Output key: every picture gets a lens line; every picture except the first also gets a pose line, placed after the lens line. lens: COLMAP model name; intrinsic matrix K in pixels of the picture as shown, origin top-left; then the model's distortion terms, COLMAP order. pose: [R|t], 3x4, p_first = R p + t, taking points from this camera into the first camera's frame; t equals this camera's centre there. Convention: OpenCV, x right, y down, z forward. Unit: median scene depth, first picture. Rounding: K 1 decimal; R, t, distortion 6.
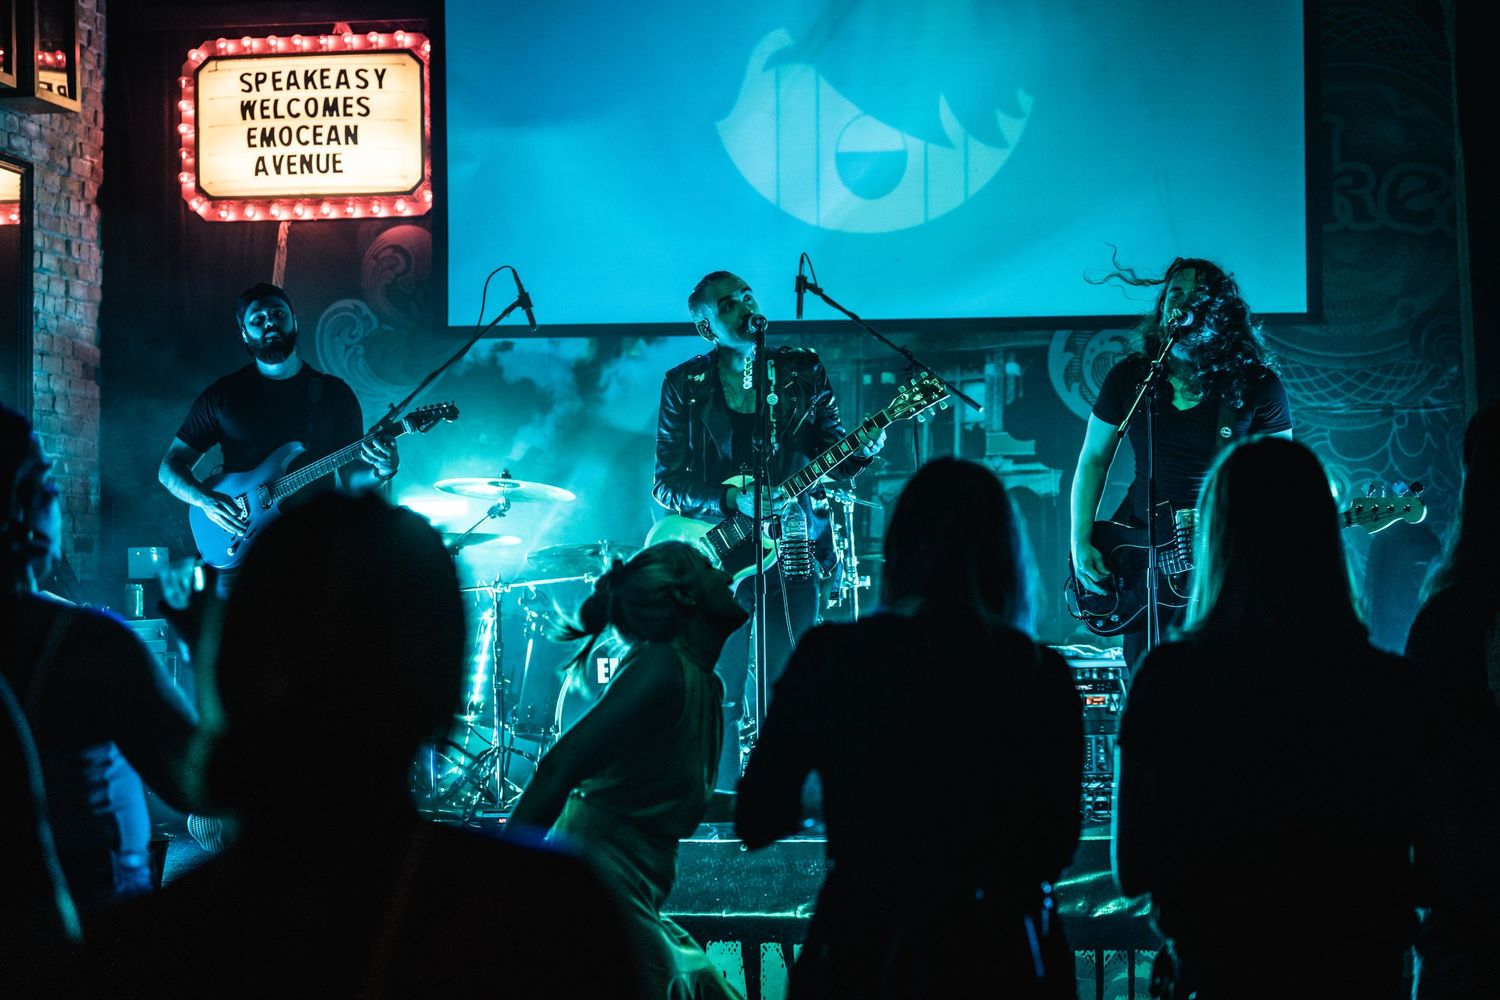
lens RADIAL K [[3040.7, 0, 750.0], [0, 3040.7, 500.0], [0, 0, 1]] dist [-0.018384, 0.238624]
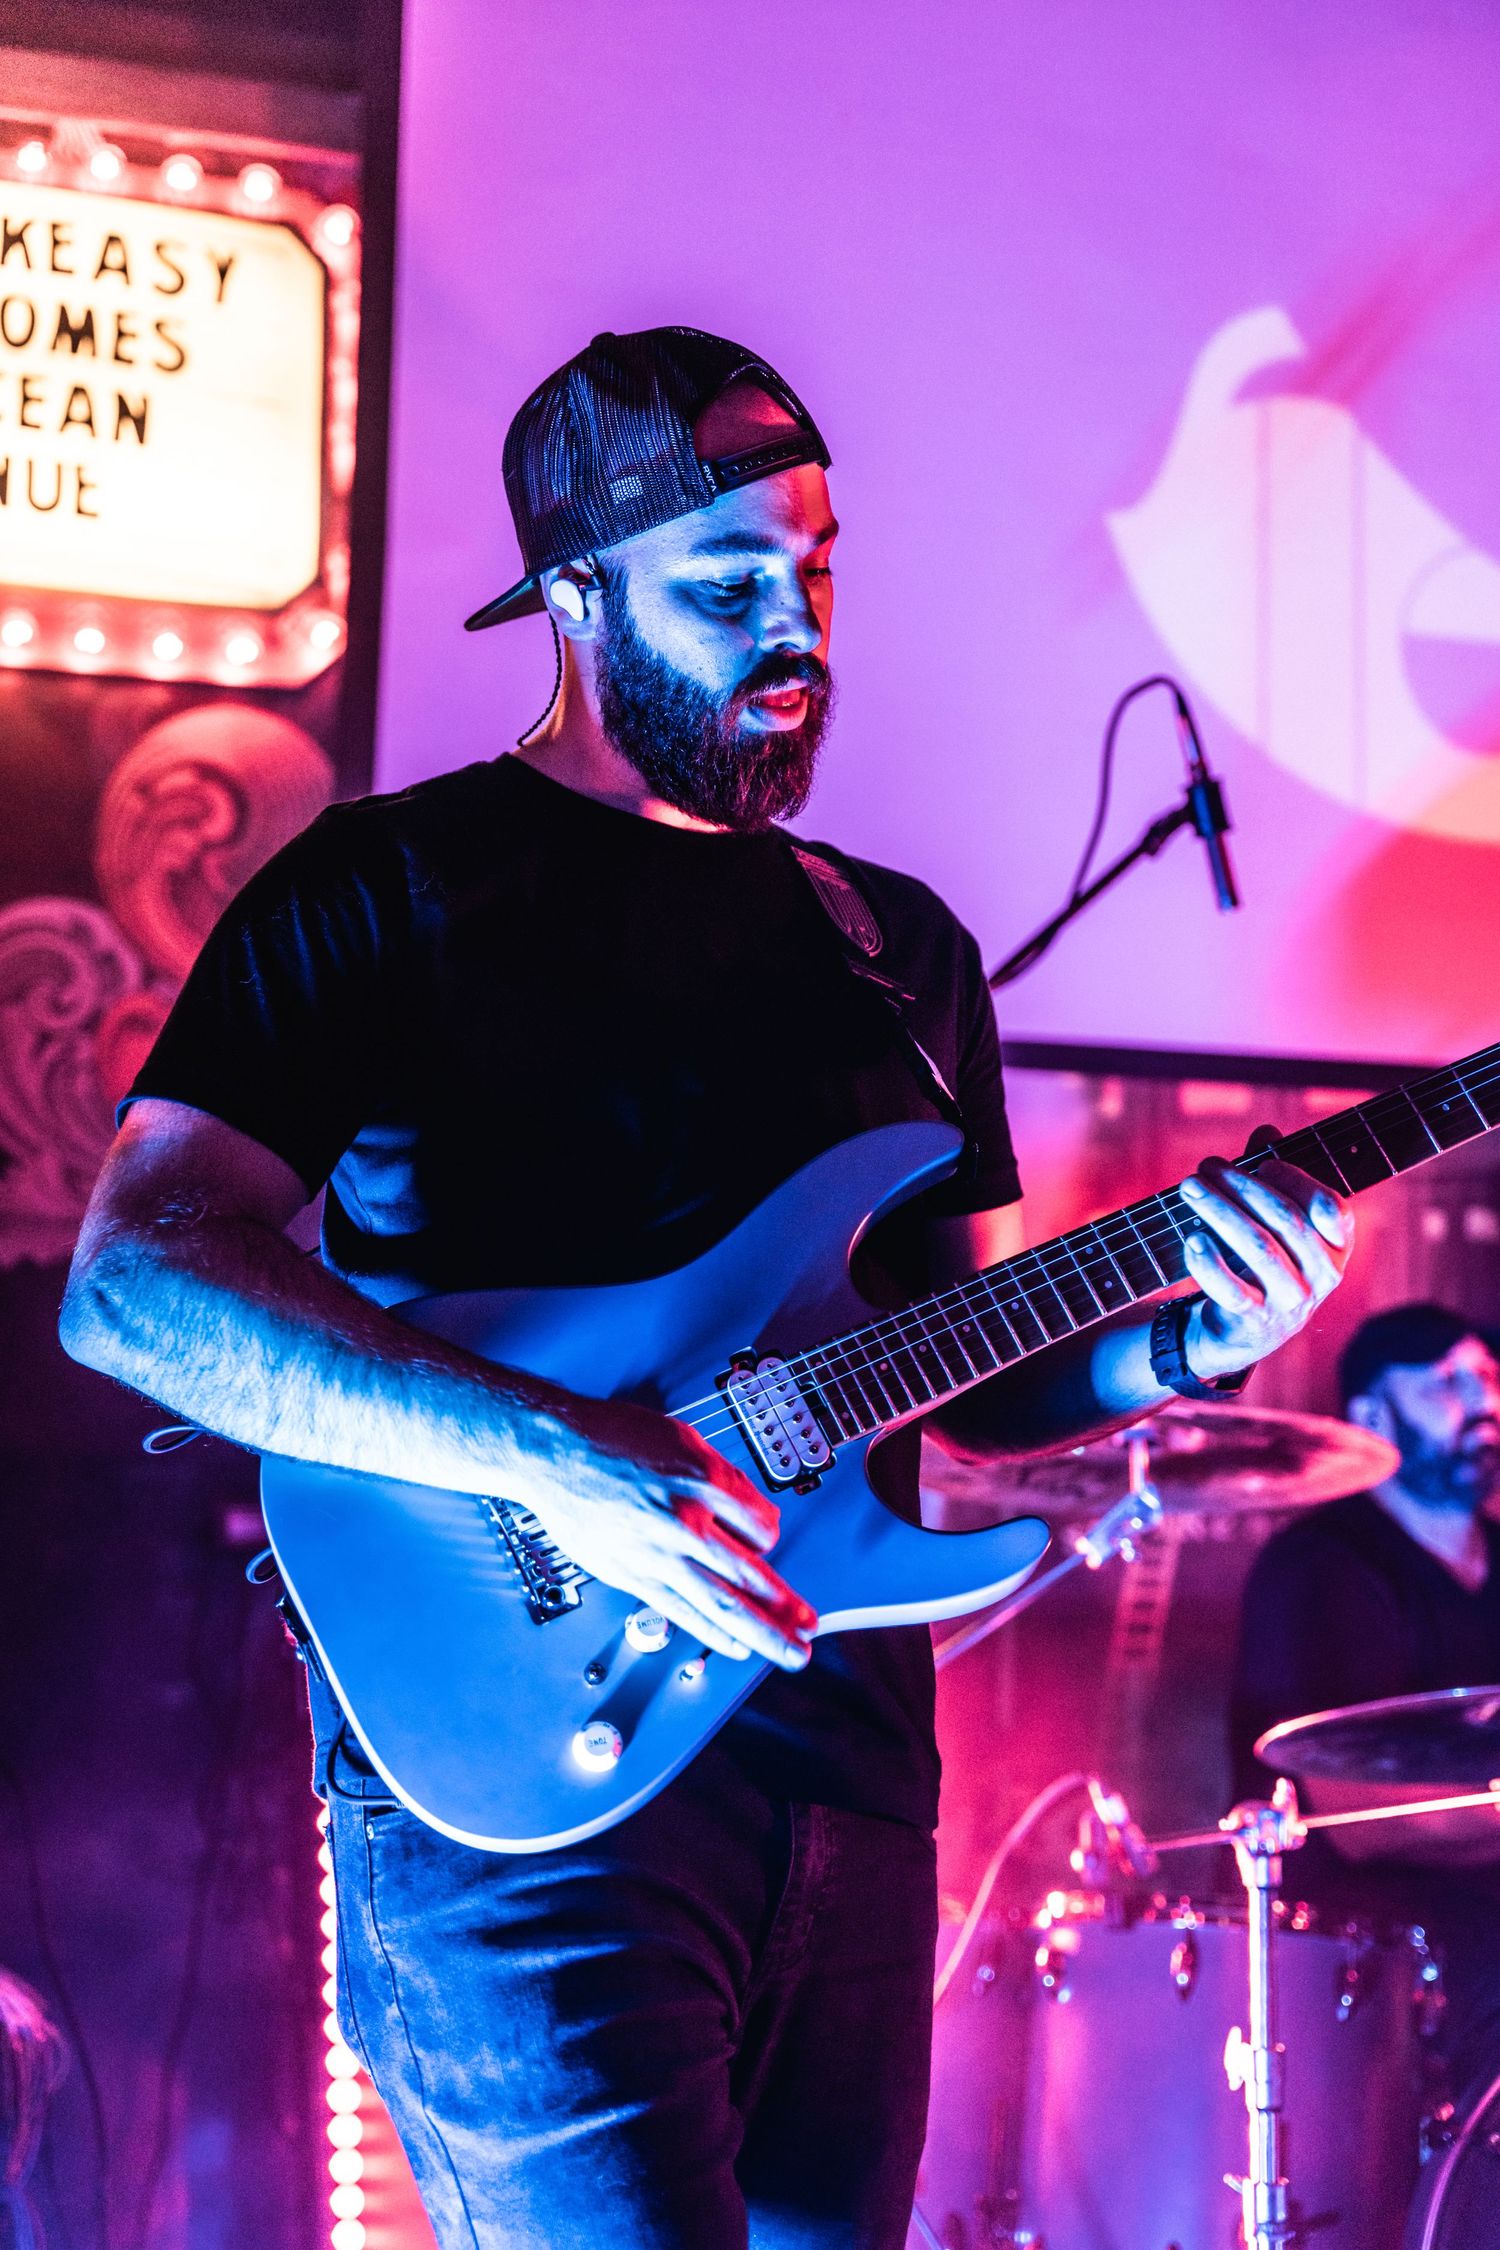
lens RADIAL K [[3187.1, 0, 750.0], [0, 3187.1, 1125.0], [0, 0, 1]] dist [-0.001375, -0.011044]
pose [[0.920638, 0.081133, 0.381895, -0.197337], [-0.030224, 0.990044, -0.137474, 0.005740], [-0.389247, 0.115022, 0.913924, 0.654290]]
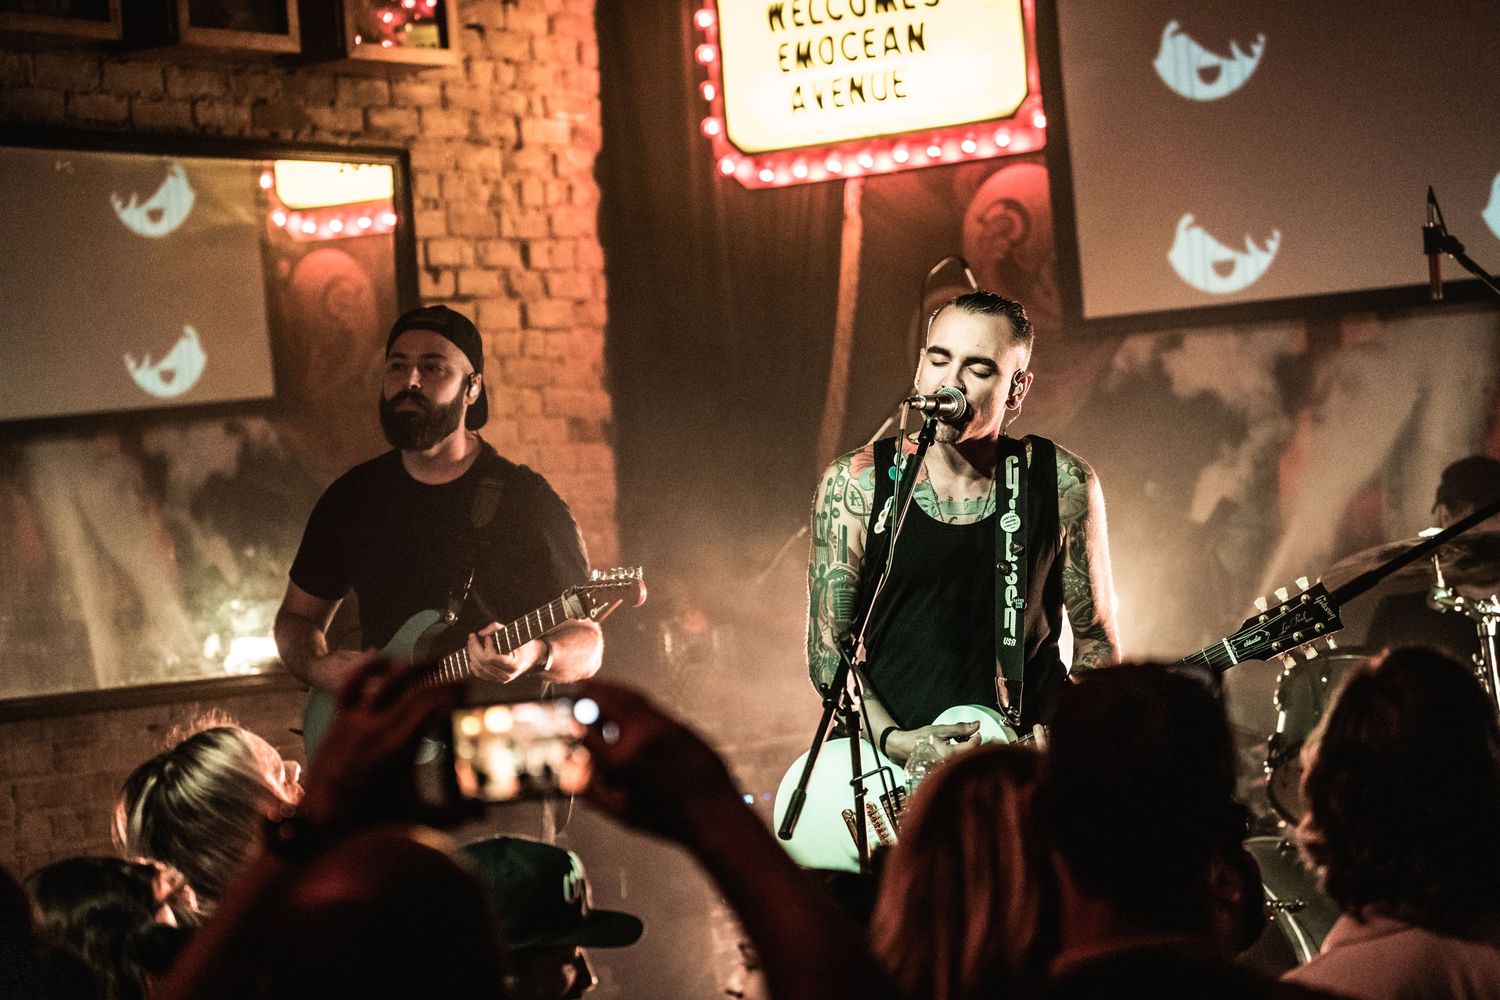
lens RADIAL K [[4003.5, 0, 750.0], [0, 4003.5, 500.0], [0, 0, 1]] dist [0.056926, 0.127885]
pose [[0.895507, -0.062644, -0.440616, 0.207710], [0.076509, 0.996974, 0.013754, -0.036214], [0.438421, -0.046028, 0.897590, 0.211744]]
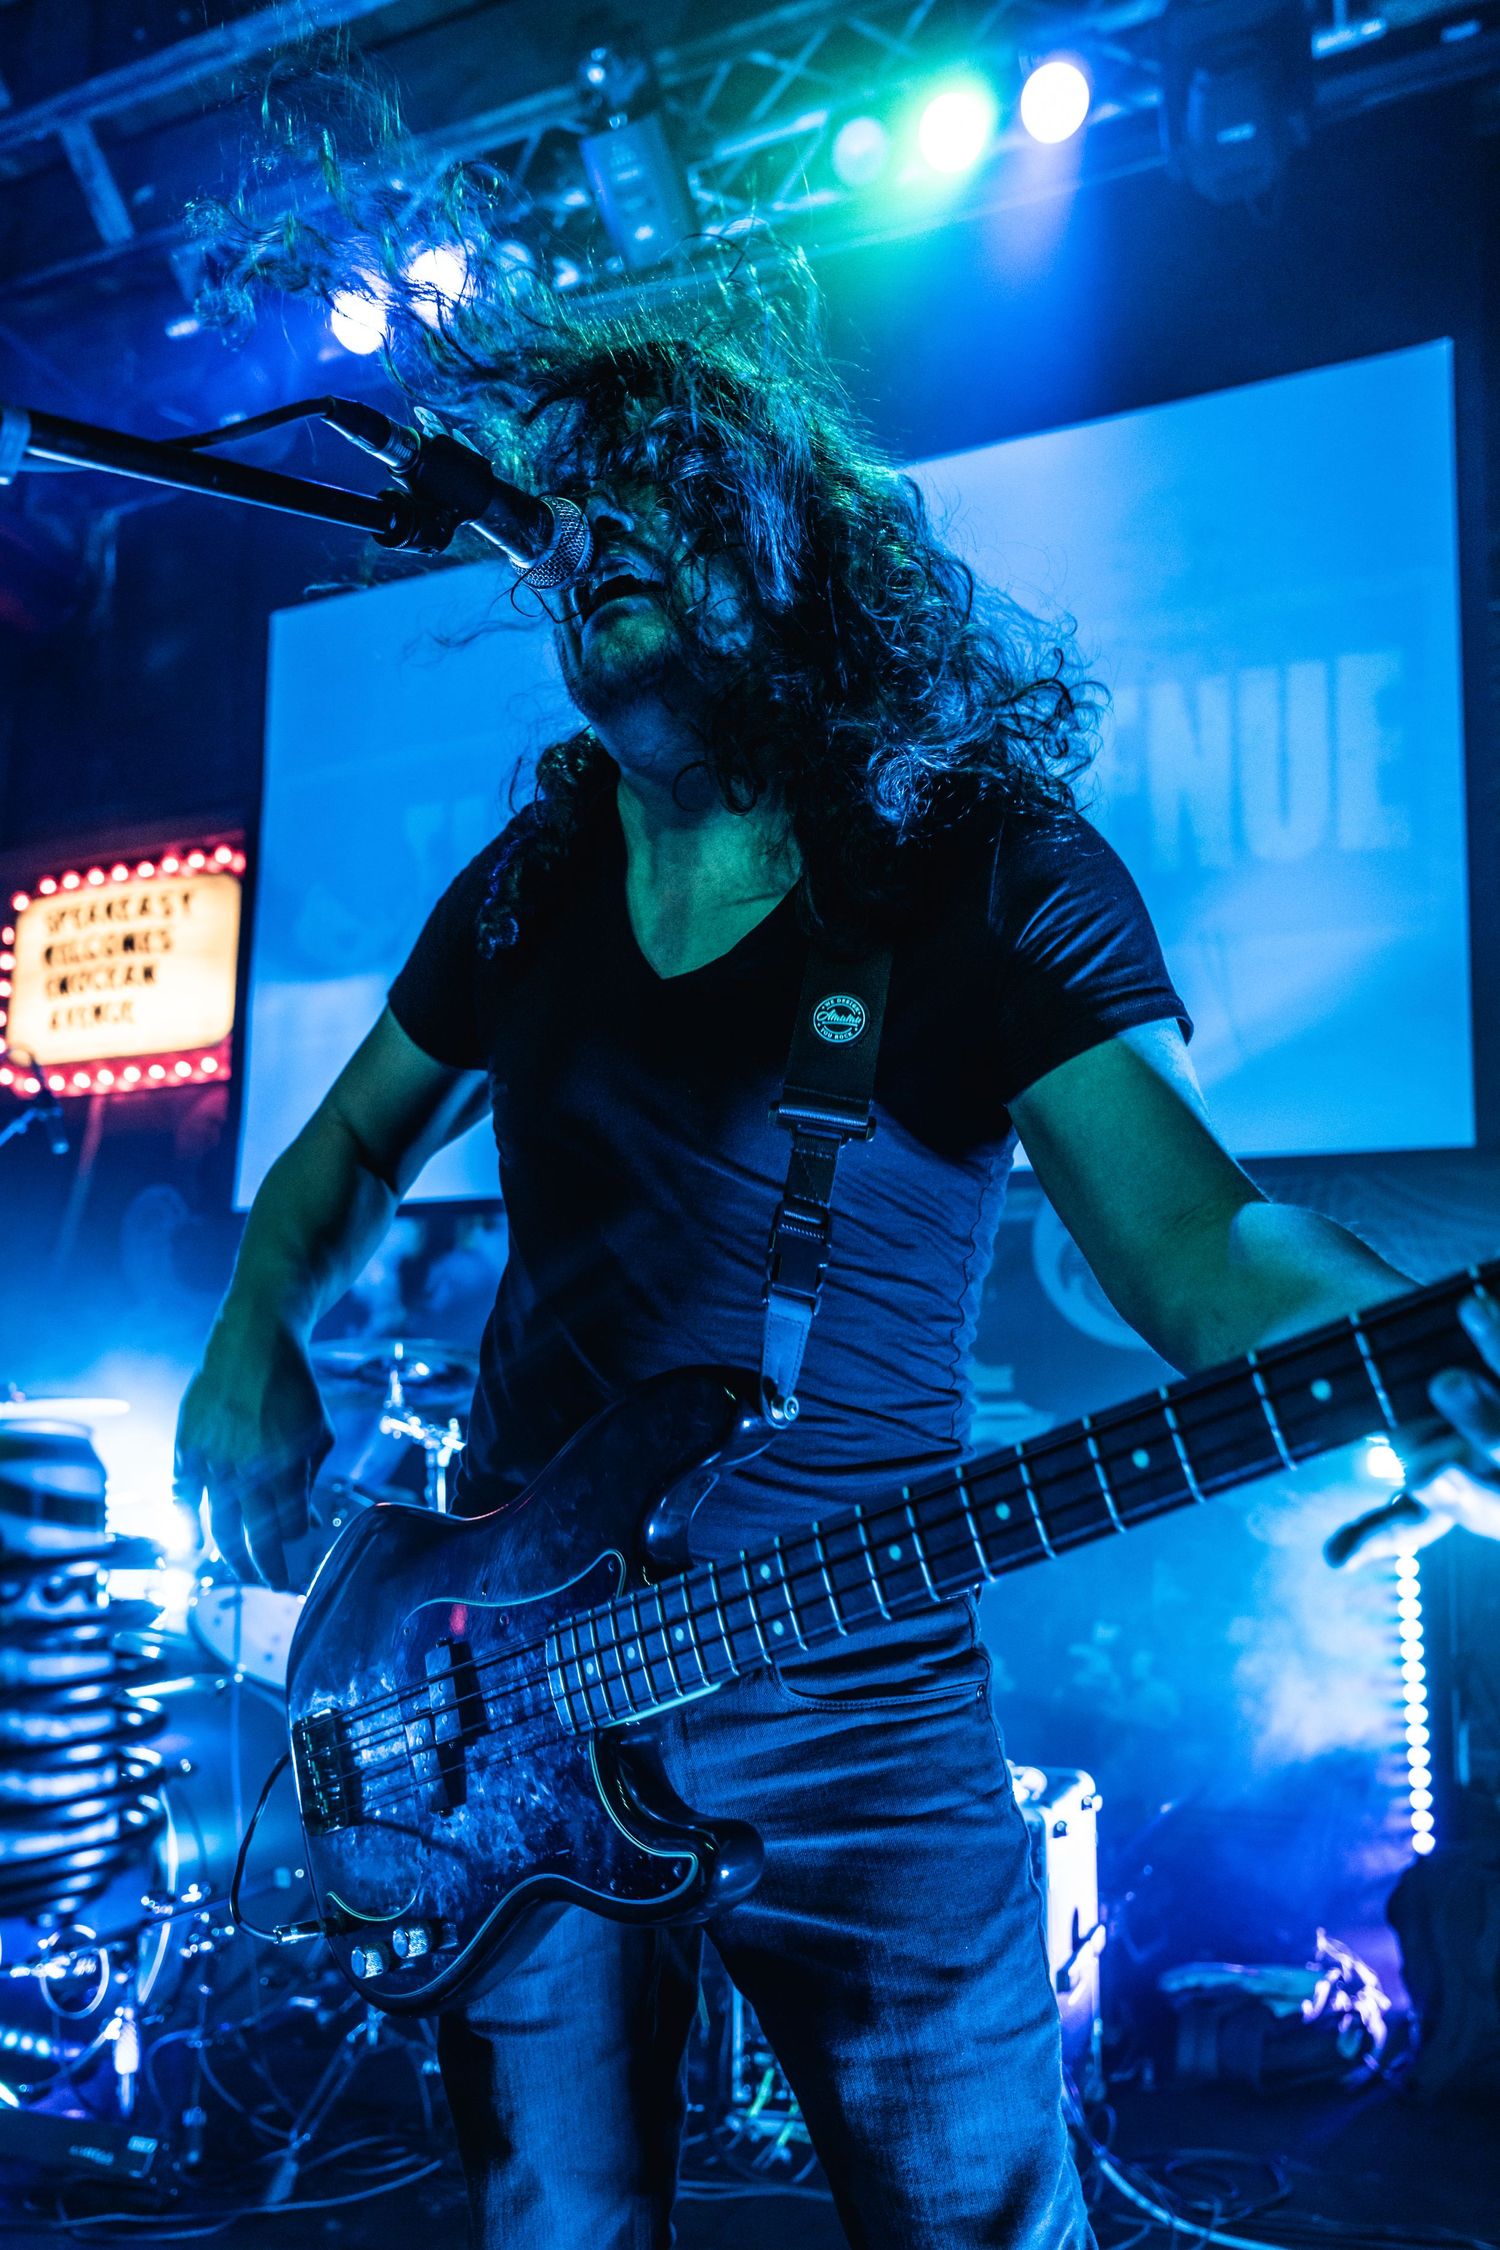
lens RADIAL K [[1691.0, 0, 665.5], [0, 1691.0, 1292.5], [0, 0, 1]] dist [-0.002696, 0.002304]
pose [[0.955972, -0.001858, -0.293452, 0.125736], [-0.028859, 0.994538, -0.100309, 0.002280], [0.292035, 0.104362, 0.950697, 0.629836]]
